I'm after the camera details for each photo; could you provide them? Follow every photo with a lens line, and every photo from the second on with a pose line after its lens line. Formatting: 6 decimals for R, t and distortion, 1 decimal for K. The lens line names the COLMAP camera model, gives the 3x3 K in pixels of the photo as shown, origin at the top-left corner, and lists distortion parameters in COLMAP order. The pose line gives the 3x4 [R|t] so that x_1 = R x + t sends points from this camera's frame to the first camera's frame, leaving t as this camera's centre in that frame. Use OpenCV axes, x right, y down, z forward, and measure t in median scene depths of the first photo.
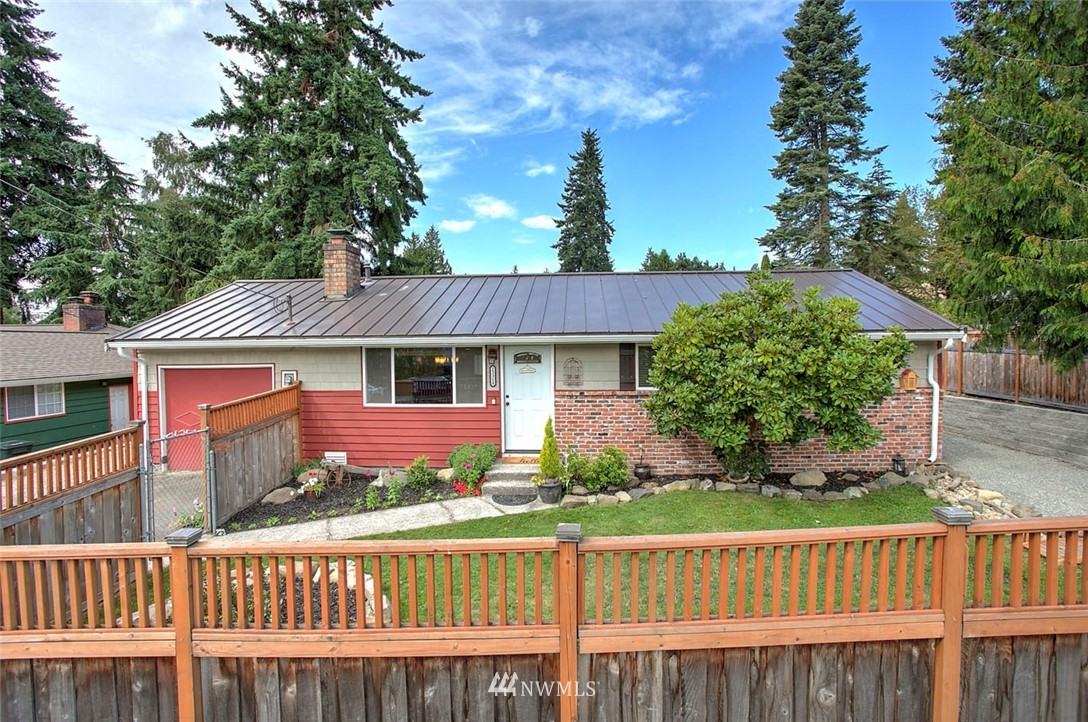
lens RADIAL K [[534.1, 0, 535.7], [0, 534.1, 360.2], [0, 0, 1]] dist [-0.048111, 0.015998]
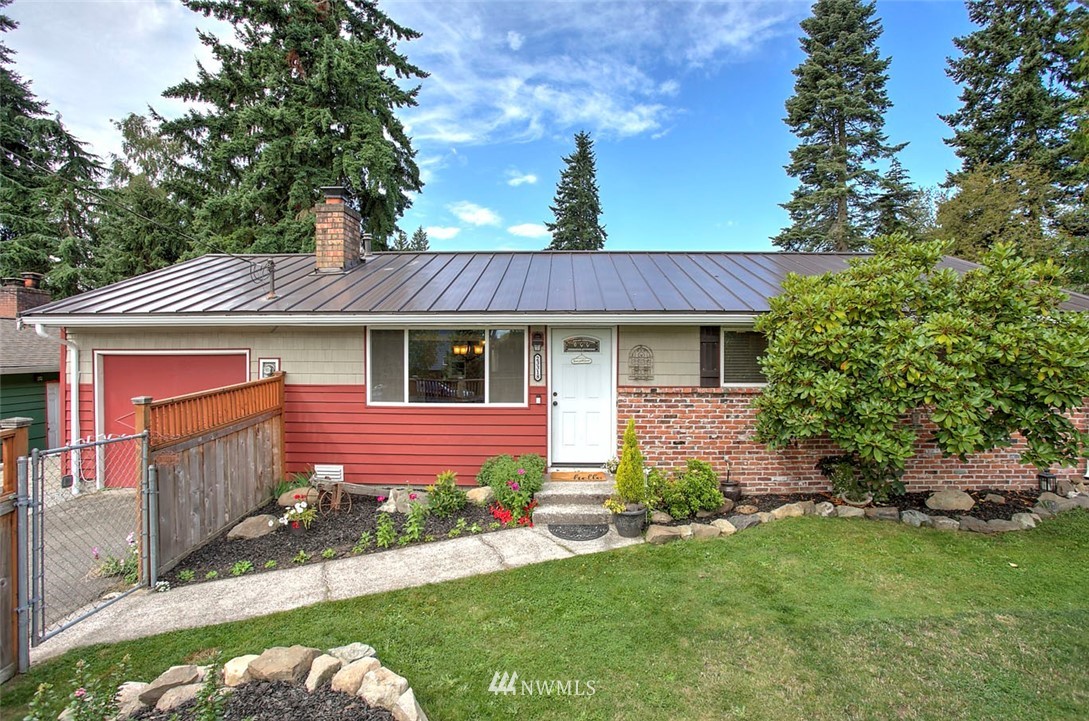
lens RADIAL K [[534.6, 0, 541.9], [0, 534.6, 361.0], [0, 0, 1]] dist [-0.048111, 0.015998]
pose [[0.999069, 0.010568, 0.041833, -0.089807], [-0.010027, 0.999864, -0.013127, 0.026030], [-0.041966, 0.012695, 0.999038, 0.190049]]
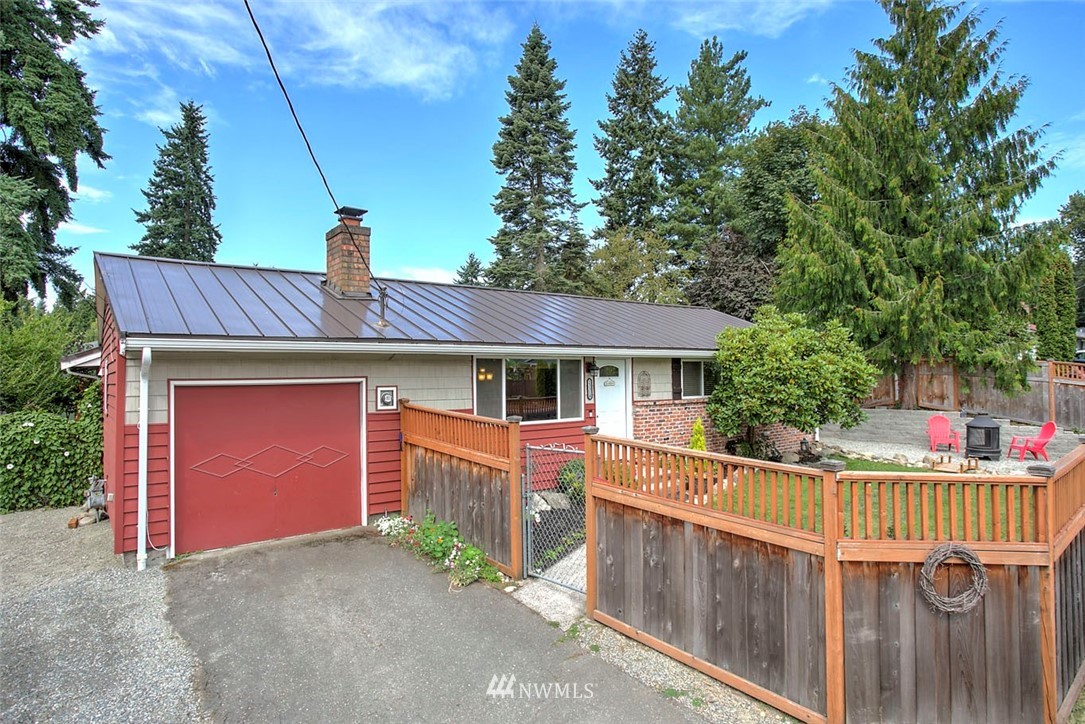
lens RADIAL K [[622.5, 0, 545.3], [0, 622.5, 362.3], [0, 0, 1]] dist [-0.047722, 0.001225]
pose [[0.745753, 0.015911, 0.666033, -0.768797], [0.028055, 0.998078, -0.055256, 0.035604], [-0.665632, 0.059893, 0.743873, 0.161818]]
